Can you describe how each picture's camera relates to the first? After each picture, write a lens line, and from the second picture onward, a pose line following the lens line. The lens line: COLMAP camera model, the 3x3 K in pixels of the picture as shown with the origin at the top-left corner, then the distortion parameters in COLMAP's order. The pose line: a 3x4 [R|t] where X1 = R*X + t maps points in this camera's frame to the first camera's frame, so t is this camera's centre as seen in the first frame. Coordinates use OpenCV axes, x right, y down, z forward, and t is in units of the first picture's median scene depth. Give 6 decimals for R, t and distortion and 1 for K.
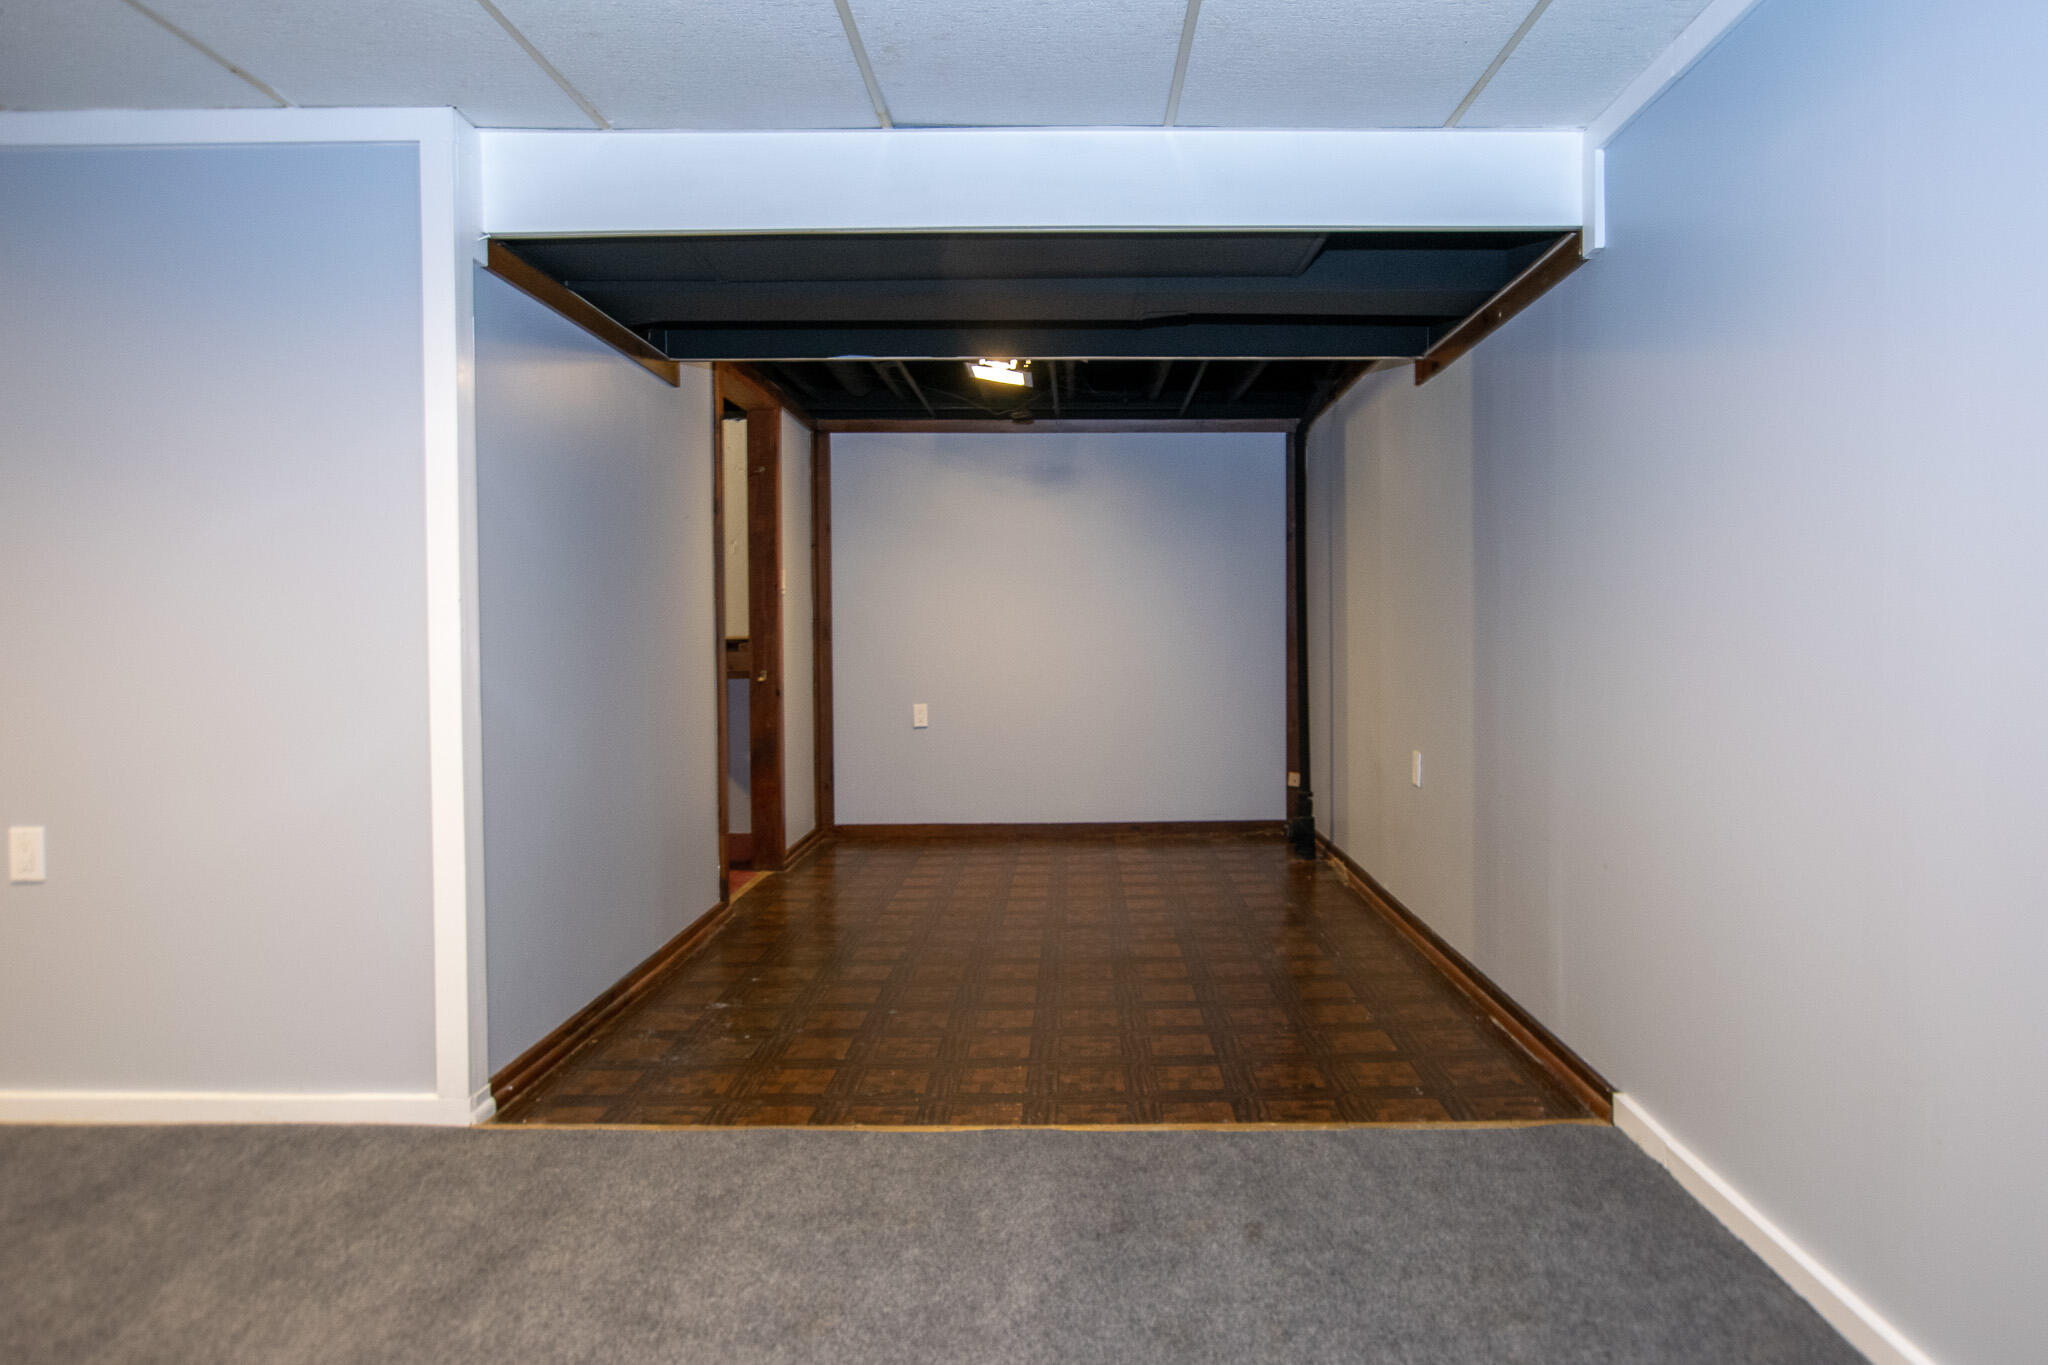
lens RADIAL K [[1215.5, 0, 1051.8], [0, 1215.5, 684.5], [0, 0, 1]] dist [-0.014224, 0.001066]
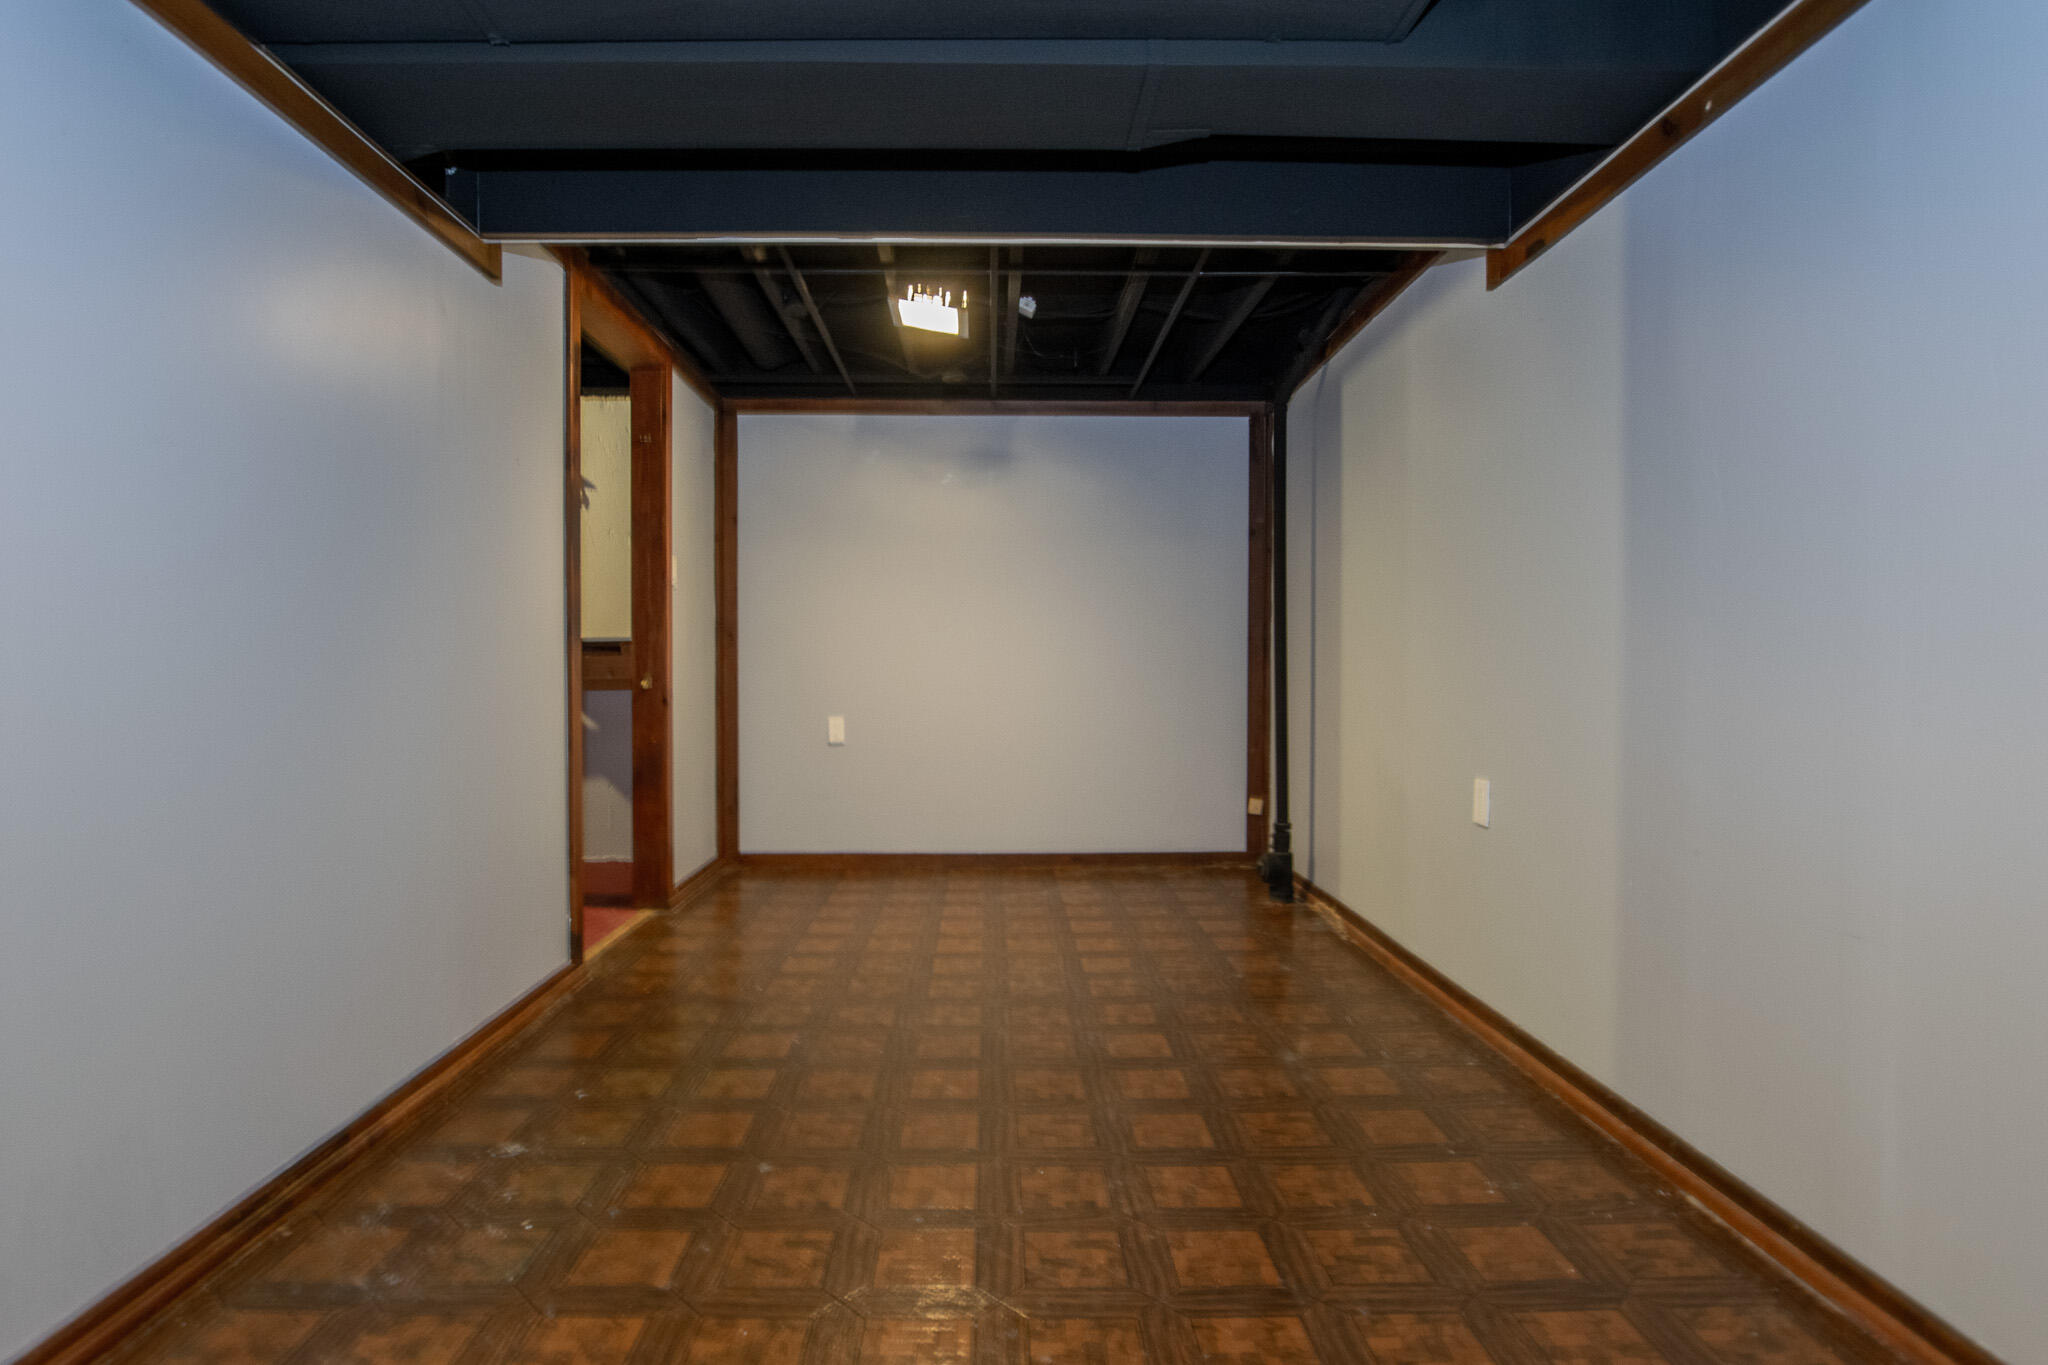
lens RADIAL K [[1071.1, 0, 971.0], [0, 1071.1, 686.9], [0, 0, 1]] dist [0.003639, -0.003264]
pose [[0.999969, 0.007815, 0.001320, -0.014488], [-0.007783, 0.999719, -0.022379, 0.013111], [-0.001495, 0.022368, 0.999749, 0.285419]]
